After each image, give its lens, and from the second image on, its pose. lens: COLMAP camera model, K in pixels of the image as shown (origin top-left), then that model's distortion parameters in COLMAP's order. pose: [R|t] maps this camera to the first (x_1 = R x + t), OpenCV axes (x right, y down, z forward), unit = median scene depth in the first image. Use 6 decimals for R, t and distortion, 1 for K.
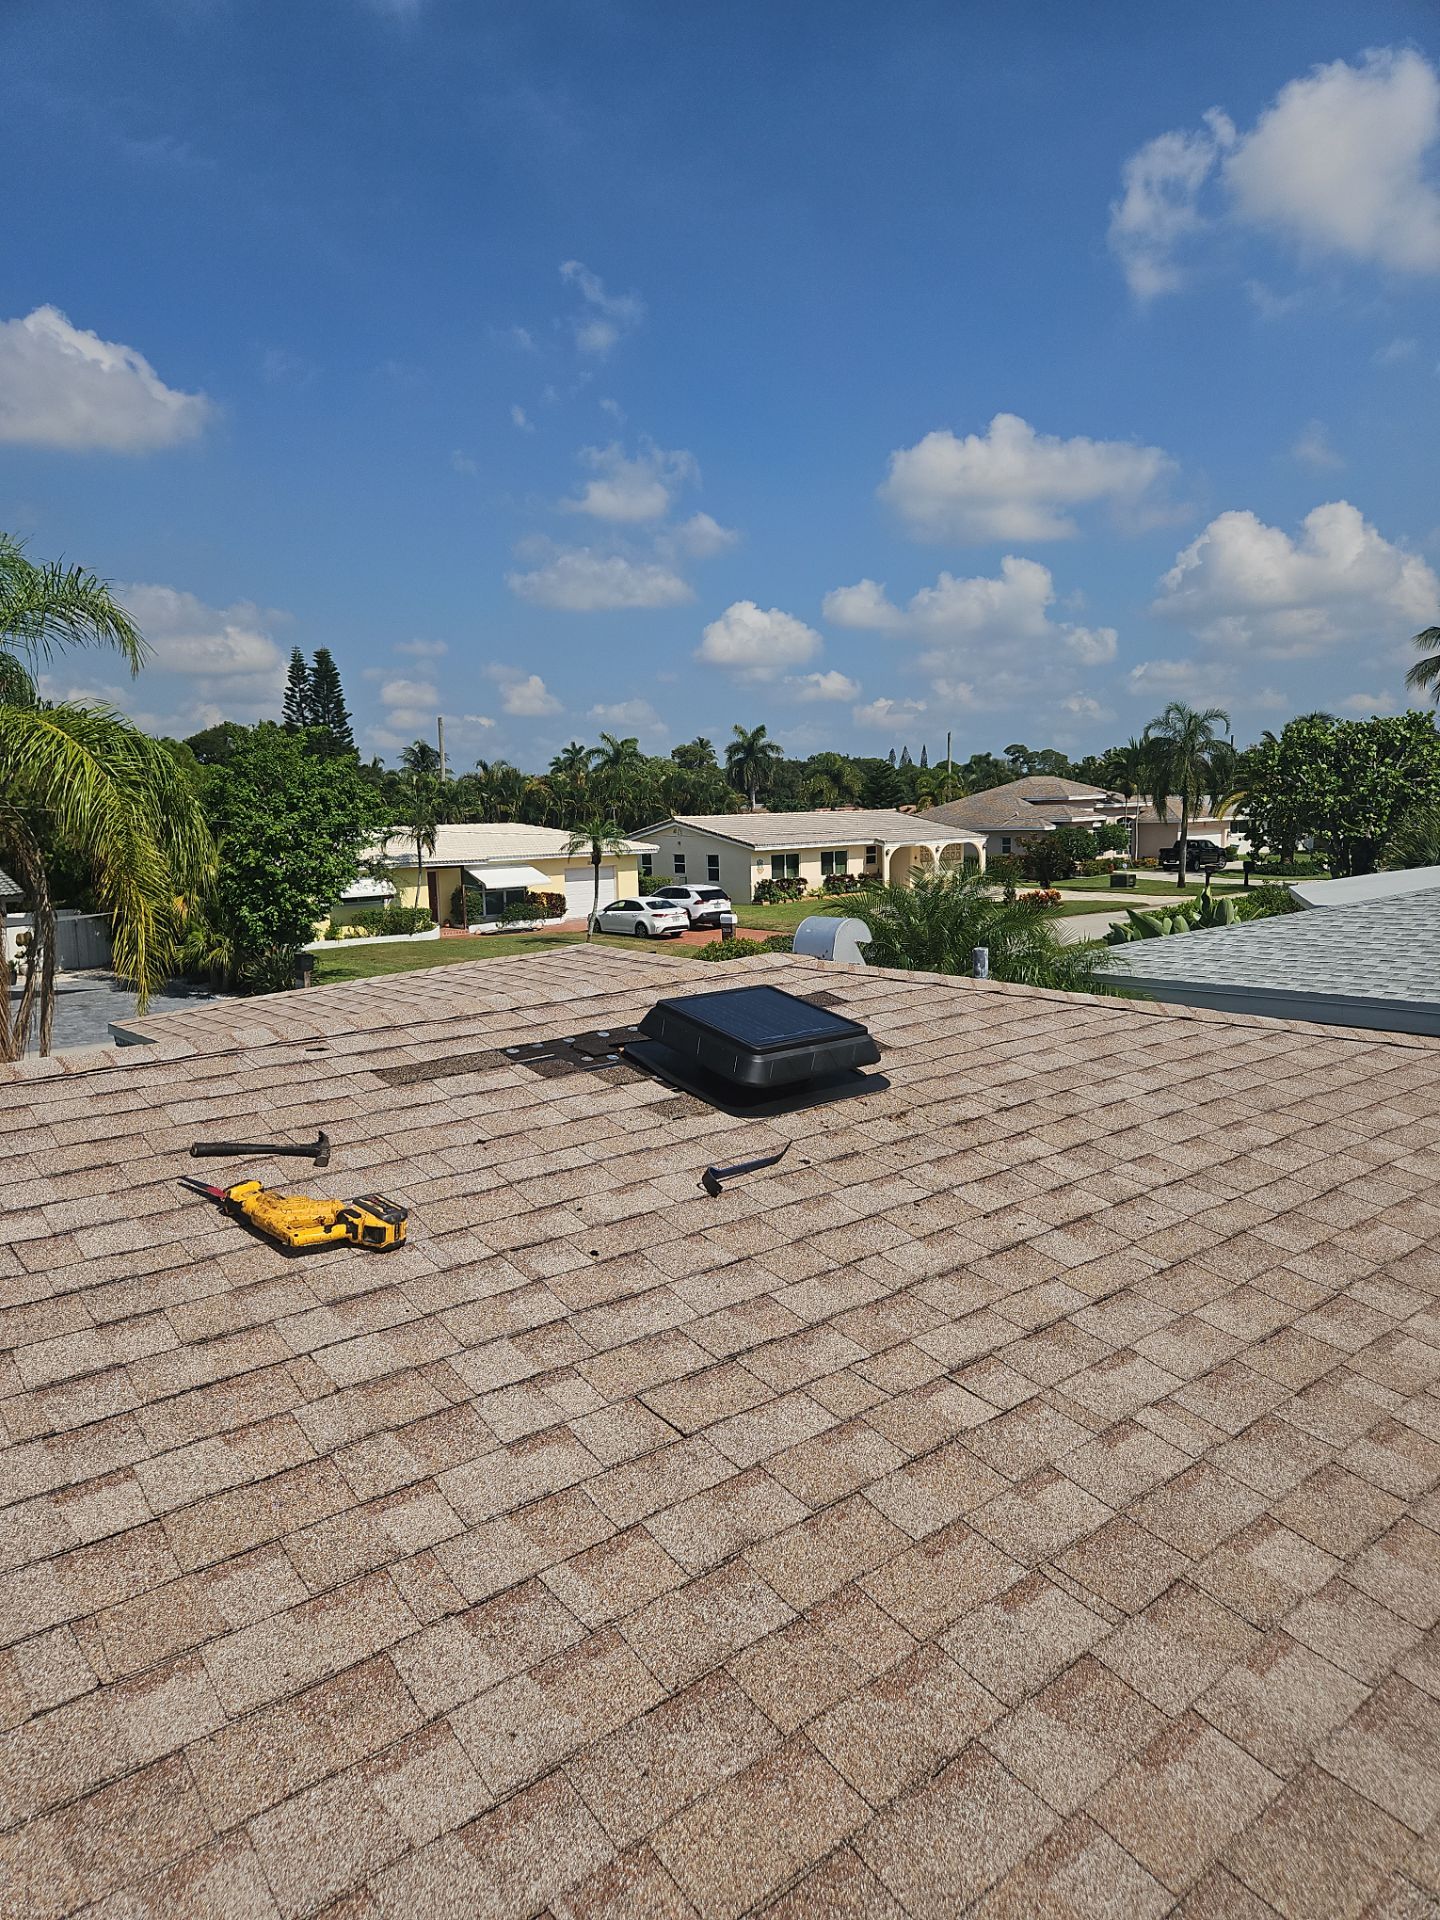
lens RADIAL K [[1310.9, 0, 719.4], [0, 1310.9, 961.2], [0, 0, 1]] dist [0.007356, 0.000784]
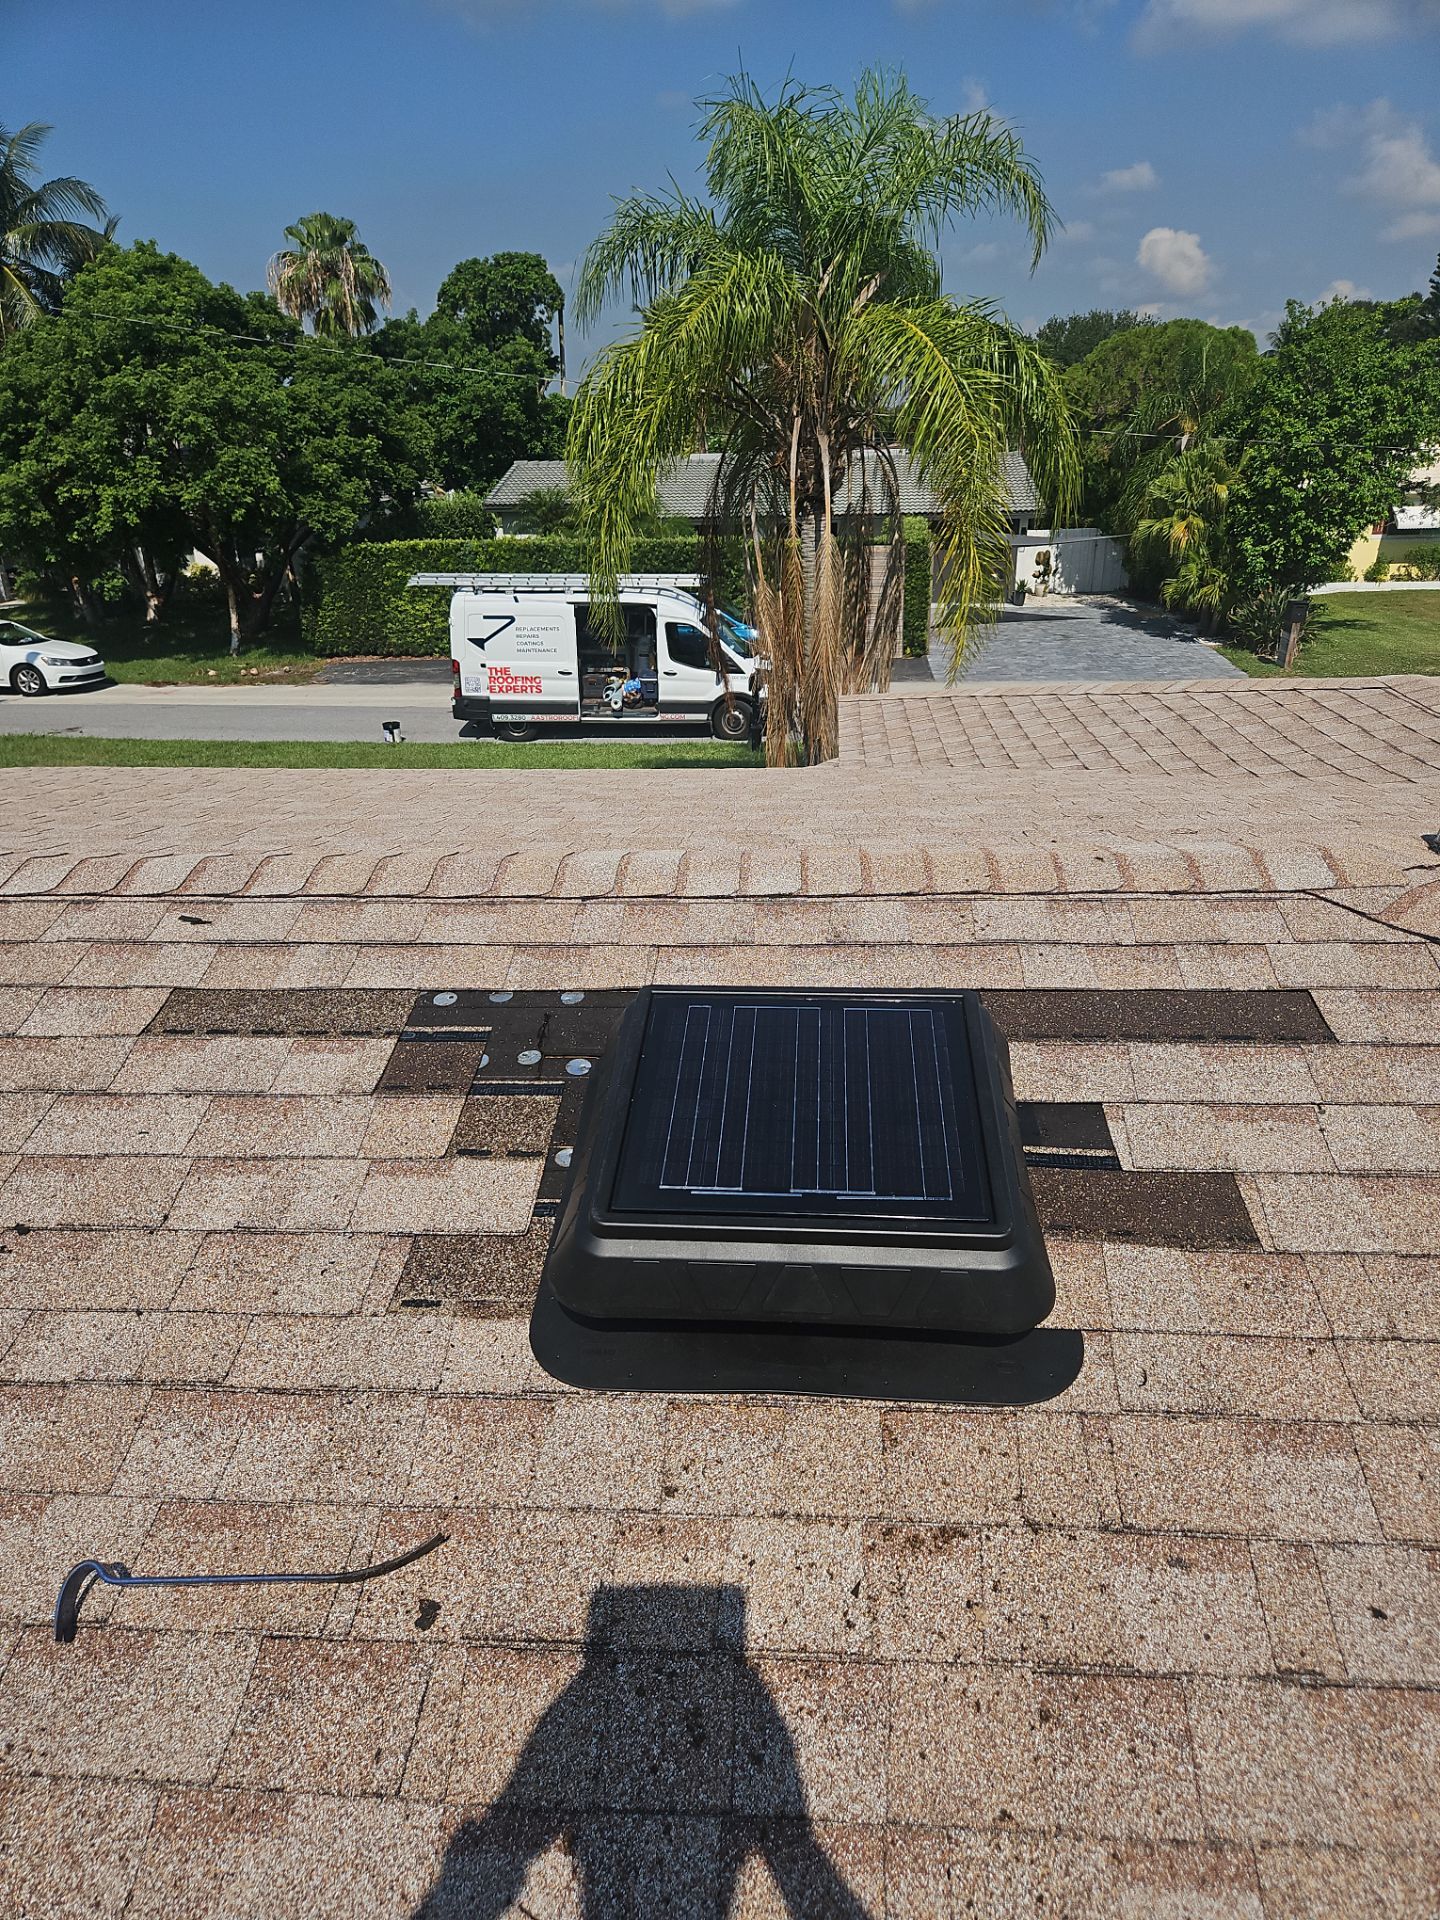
lens RADIAL K [[1310.9, 0, 720.5], [0, 1310.9, 963.2], [0, 0, 1]] dist [0.007356, 0.000784]
pose [[0.697376, 0.271395, -0.663333, 0.044152], [-0.072639, 0.947530, 0.311304, -0.019644], [0.713014, -0.168912, 0.680499, 0.116101]]
